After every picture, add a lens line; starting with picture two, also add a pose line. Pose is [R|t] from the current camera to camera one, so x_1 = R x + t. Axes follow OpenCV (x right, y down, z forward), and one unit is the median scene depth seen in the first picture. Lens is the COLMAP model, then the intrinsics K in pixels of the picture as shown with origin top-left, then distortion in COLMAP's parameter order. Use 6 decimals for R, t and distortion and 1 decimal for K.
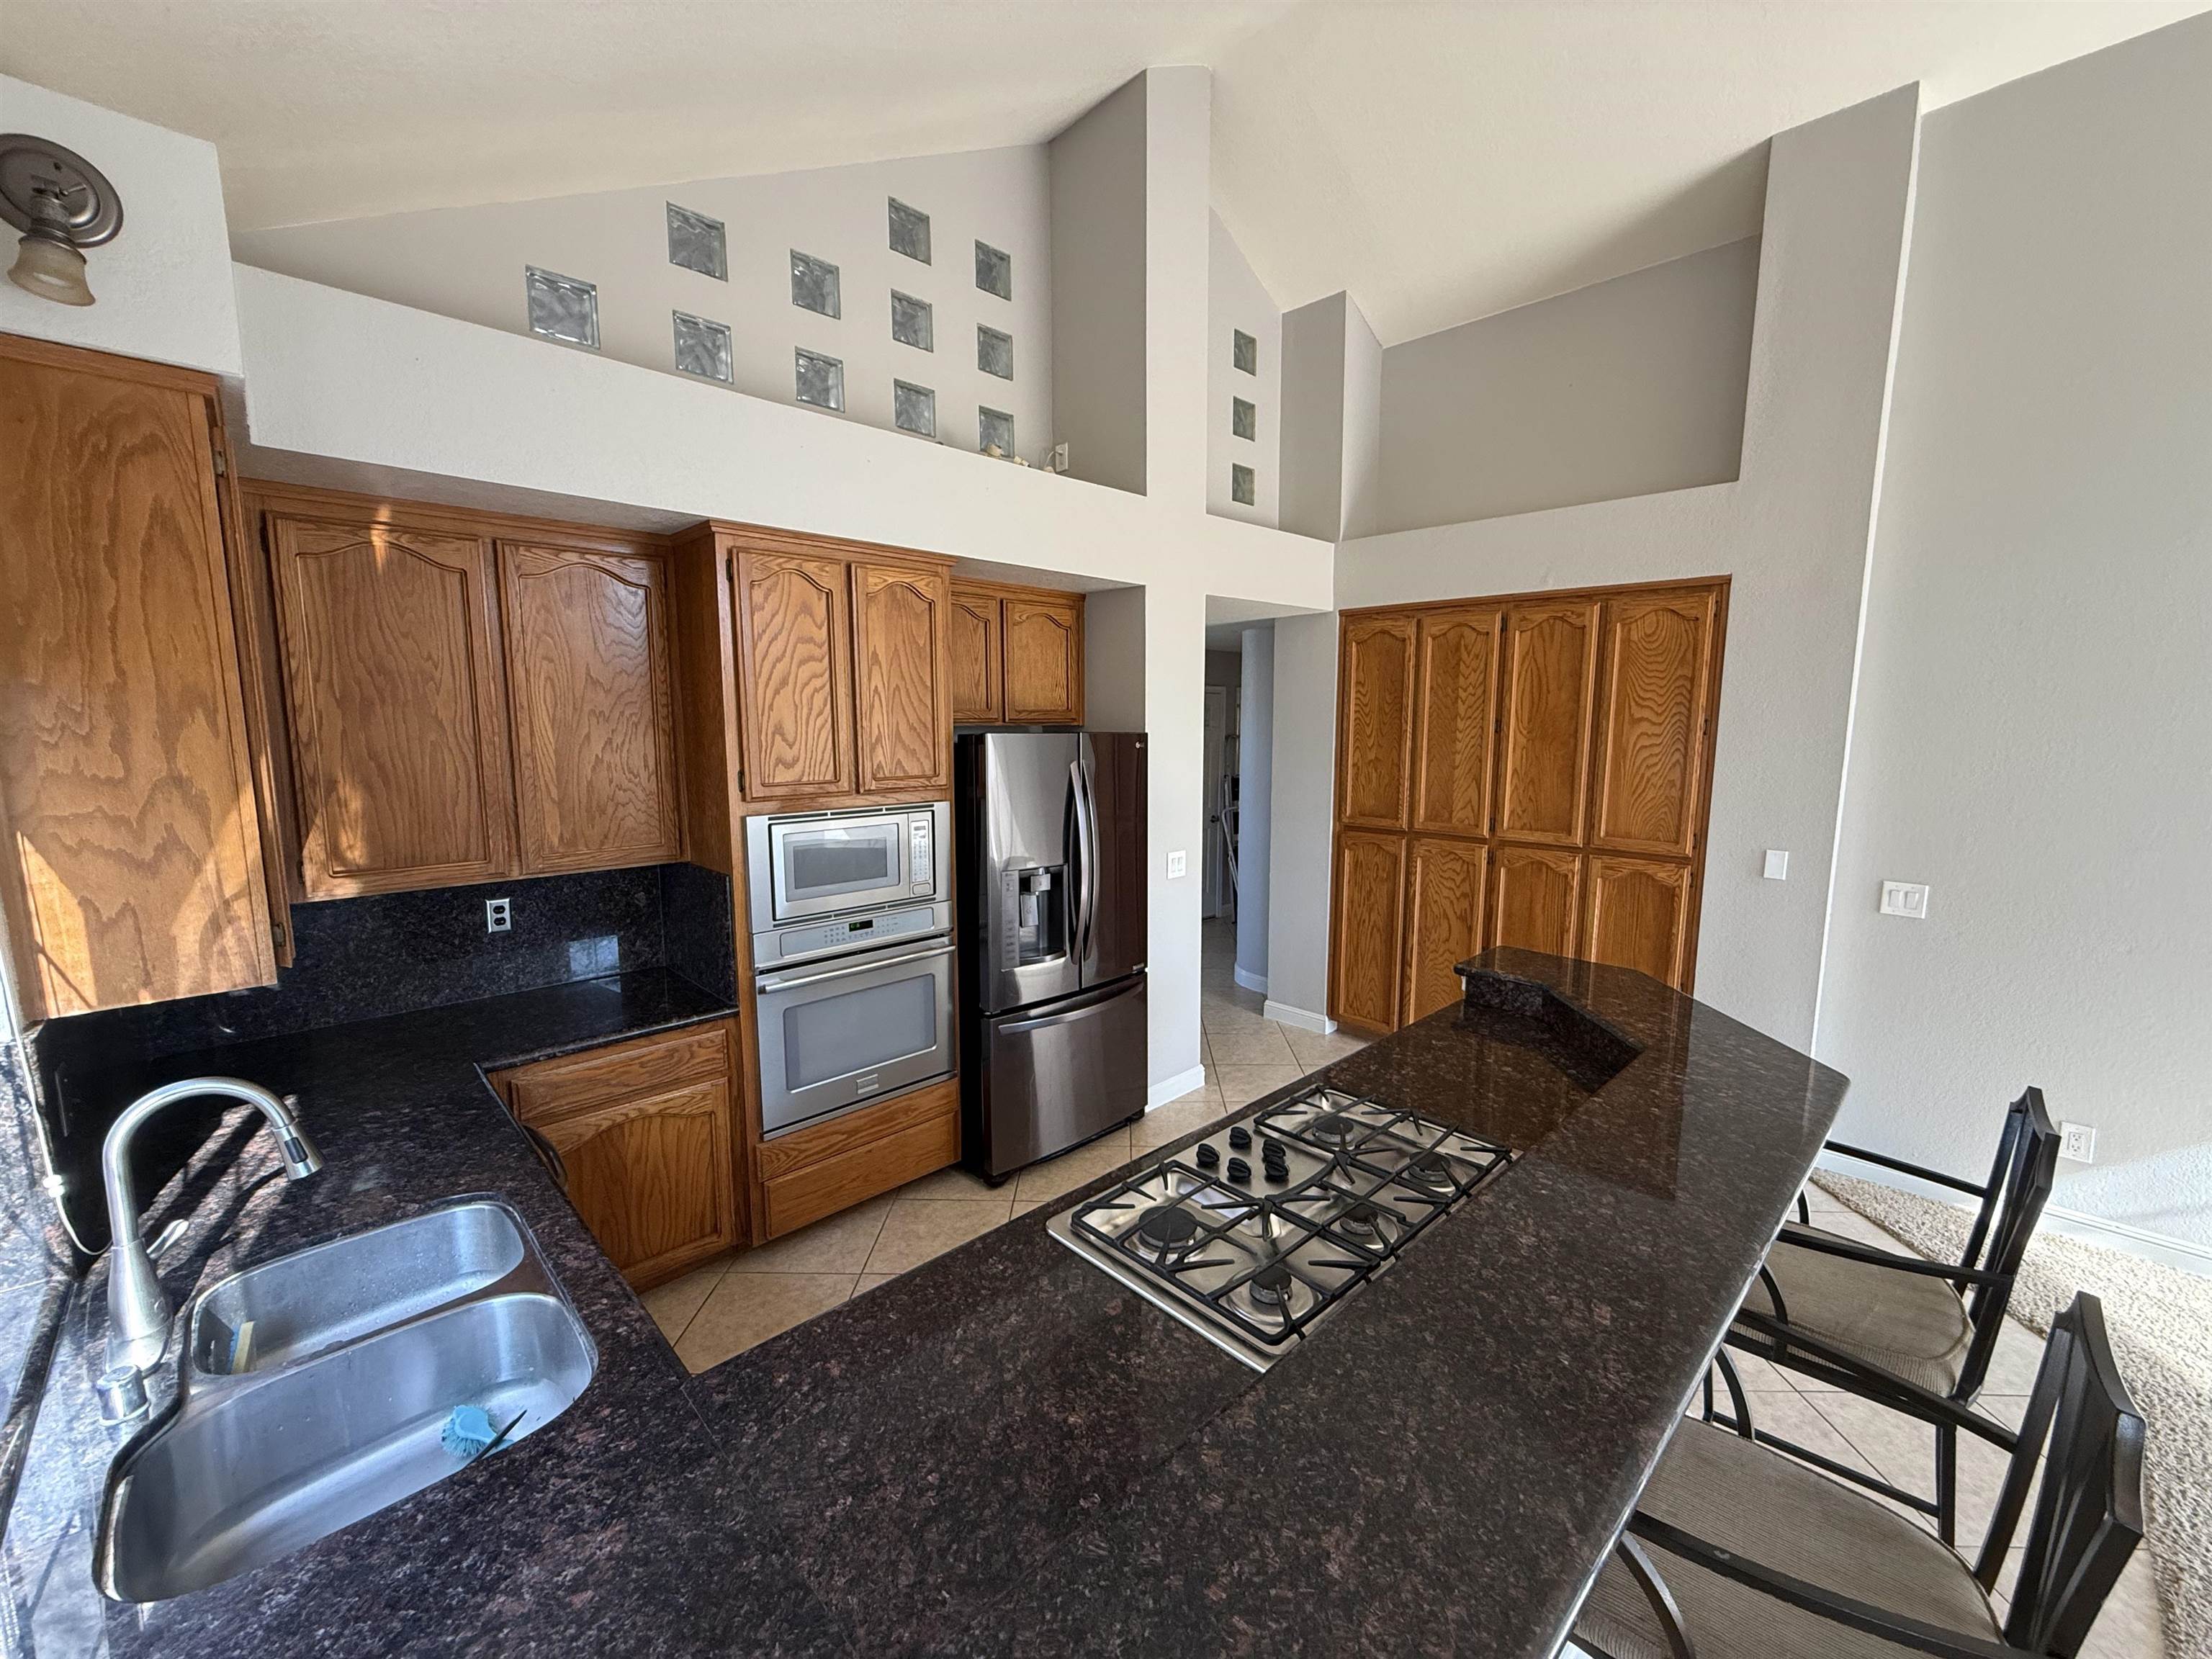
lens RADIAL K [[887.5, 0, 1109.6], [0, 887.5, 823.5], [0, 0, 1]] dist [0.003976, 0.000176]
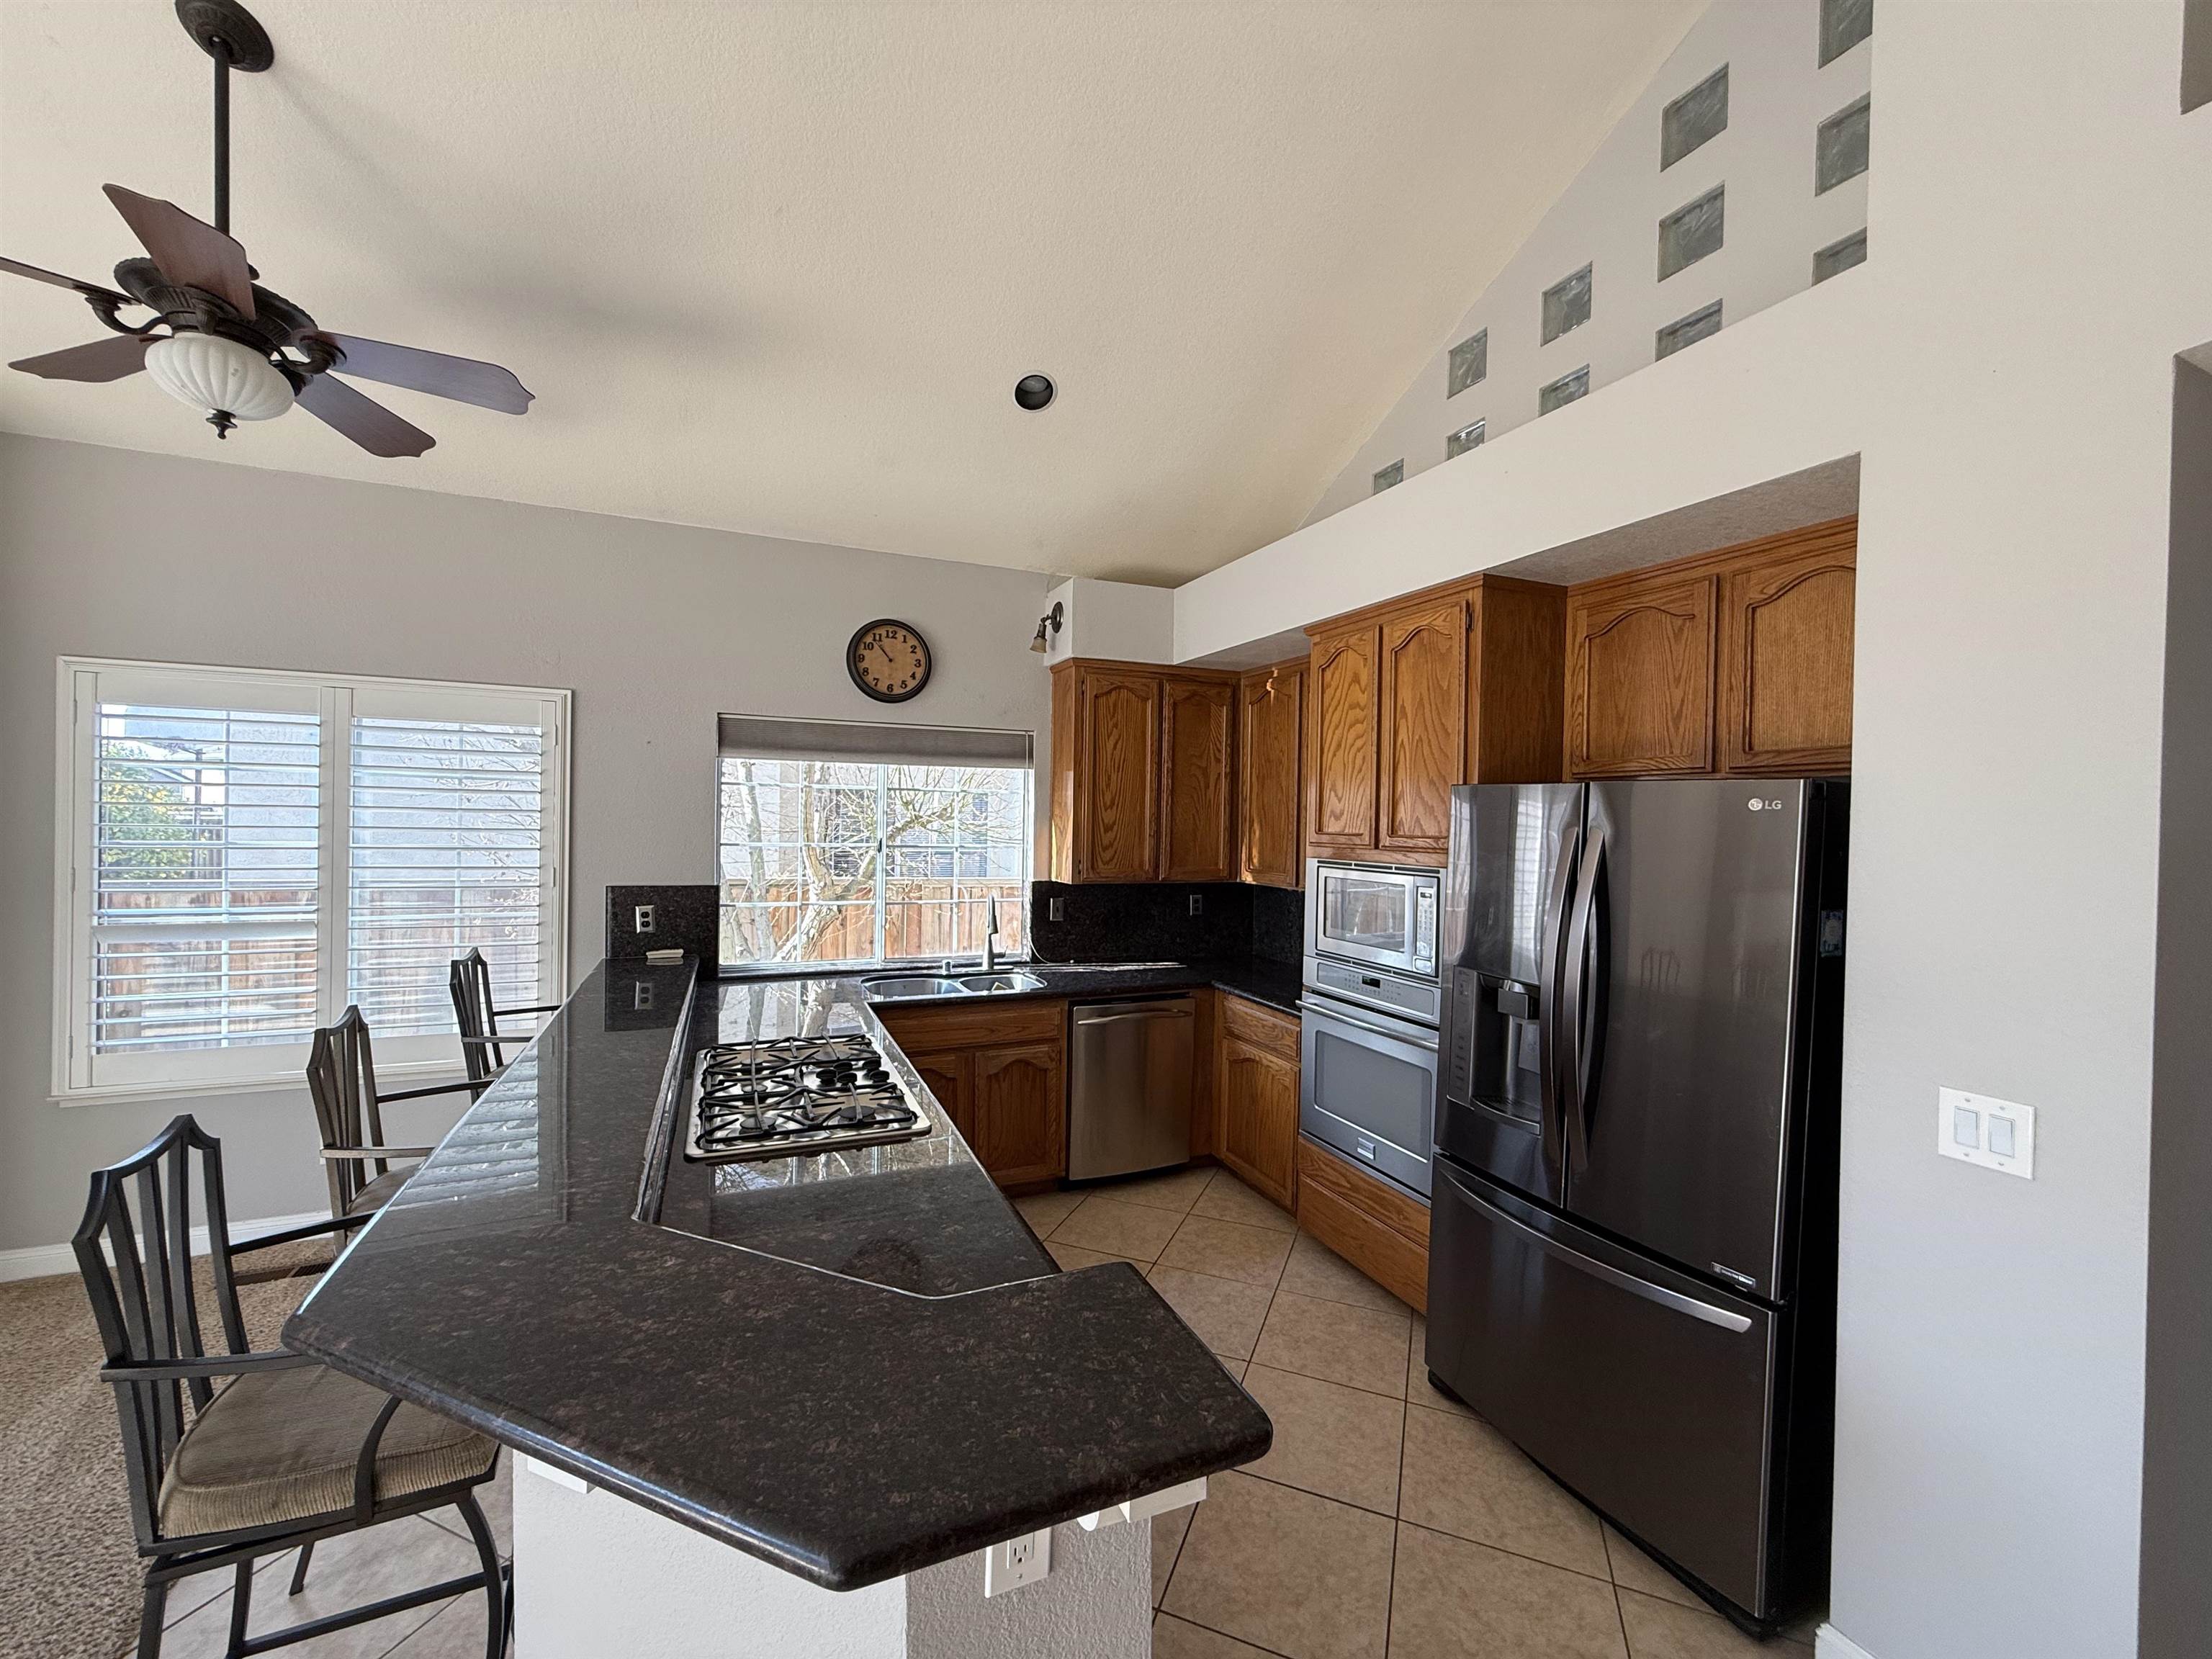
lens RADIAL K [[887.5, 0, 1102.6], [0, 887.5, 839.4], [0, 0, 1]] dist [0.003976, 0.000176]
pose [[-0.357436, 0.011168, -0.933871, 0.763085], [-0.137992, 0.988322, 0.064635, -0.066009], [0.923687, 0.151970, -0.351721, 1.062587]]
